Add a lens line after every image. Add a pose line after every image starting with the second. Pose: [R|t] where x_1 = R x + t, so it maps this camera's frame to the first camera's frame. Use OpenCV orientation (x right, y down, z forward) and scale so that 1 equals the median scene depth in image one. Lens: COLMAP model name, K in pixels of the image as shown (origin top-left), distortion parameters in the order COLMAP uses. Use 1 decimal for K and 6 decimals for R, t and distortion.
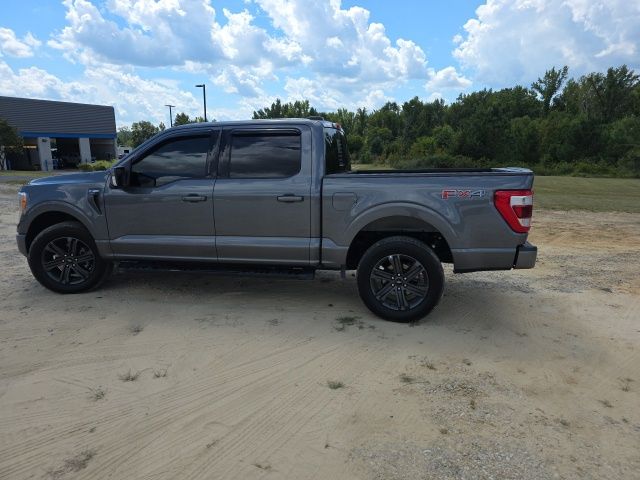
lens RADIAL K [[441.0, 0, 320.9], [0, 441.0, 256.3], [0, 0, 1]] dist [0.059216, -0.042921]
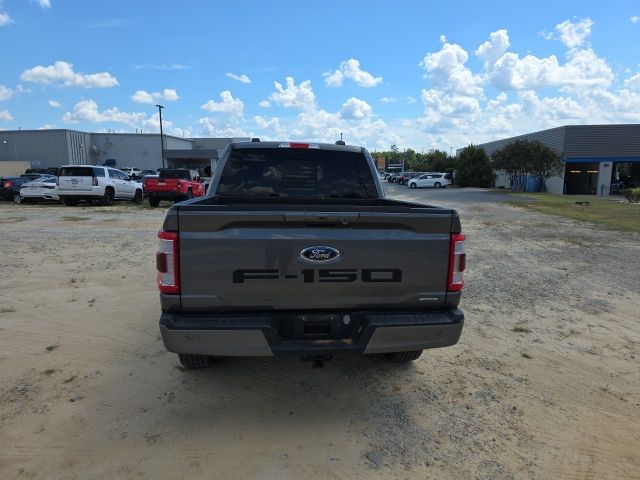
lens RADIAL K [[436.3, 0, 310.4], [0, 436.3, 245.9], [0, 0, 1]] dist [0.062937, -0.041754]
pose [[0.300746, 0.161262, -0.939972, 1.072137], [-0.230177, 0.968738, 0.092552, -0.219821], [0.925511, 0.188525, 0.328463, 0.910022]]
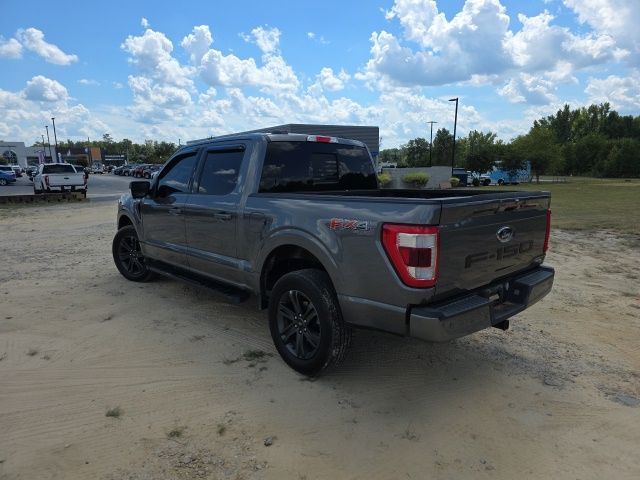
lens RADIAL K [[441.0, 0, 320.9], [0, 441.0, 256.3], [0, 0, 1]] dist [0.059216, -0.042921]
pose [[0.807376, 0.114698, -0.578782, 0.681285], [-0.131953, 0.991179, 0.012354, -0.083878], [0.575093, 0.066398, 0.815389, 0.338417]]
